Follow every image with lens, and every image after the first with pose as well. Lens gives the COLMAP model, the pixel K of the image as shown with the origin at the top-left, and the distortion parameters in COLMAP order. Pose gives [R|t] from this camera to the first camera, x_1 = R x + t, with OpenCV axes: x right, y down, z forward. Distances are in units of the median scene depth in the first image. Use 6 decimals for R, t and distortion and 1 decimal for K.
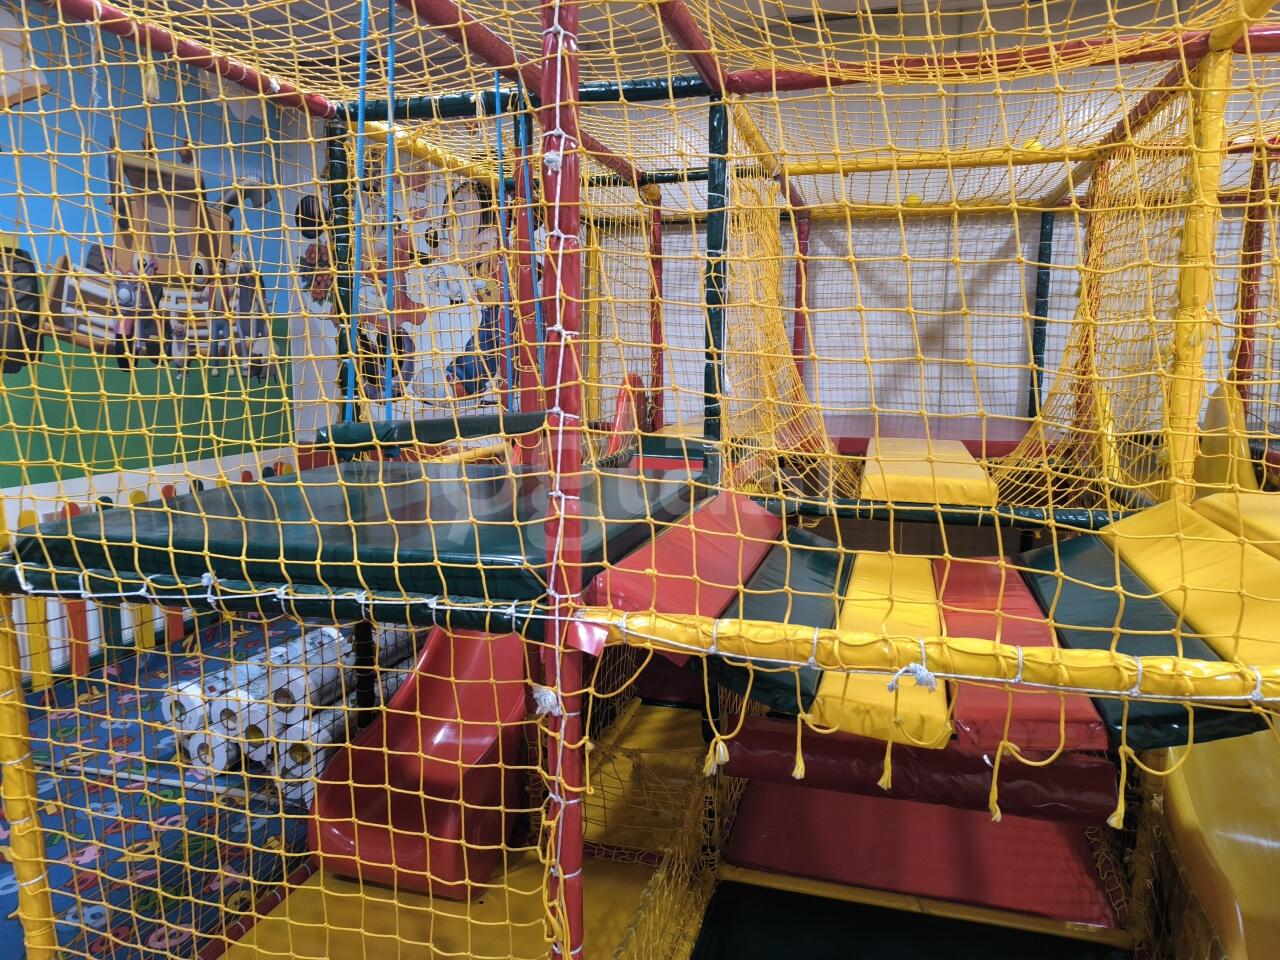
lens RADIAL K [[881.2, 0, 638.2], [0, 881.2, 469.6], [0, 0, 1]] dist [0.023735, -0.026937]
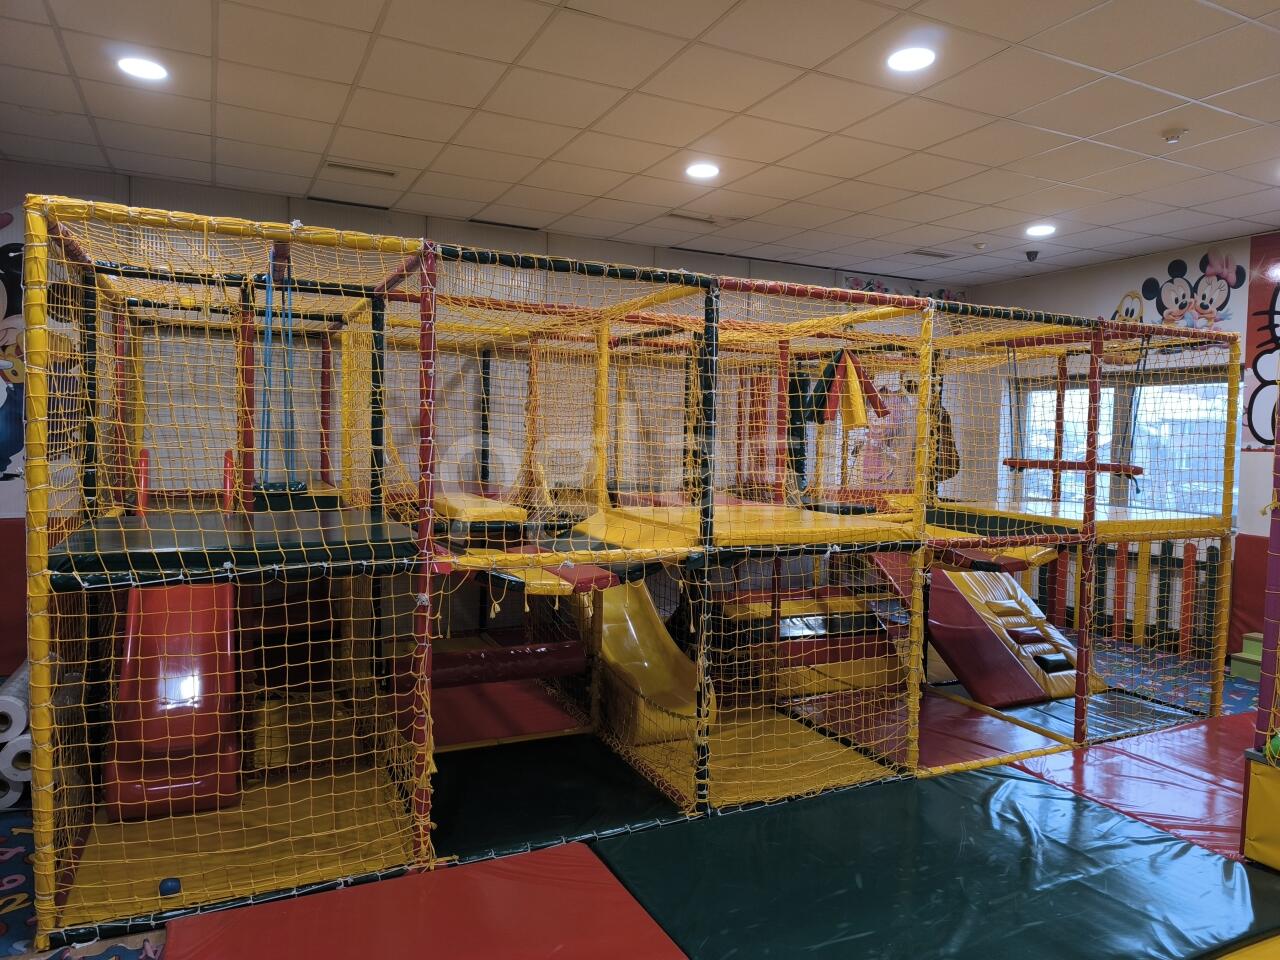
lens RADIAL K [[881.2, 0, 635.4], [0, 881.2, 478.0], [0, 0, 1]] dist [0.023735, -0.026937]
pose [[0.755953, -0.015482, 0.654443, -1.171924], [0.061686, 0.996957, -0.047669, 0.090272], [-0.651714, 0.076406, 0.754607, -1.107186]]
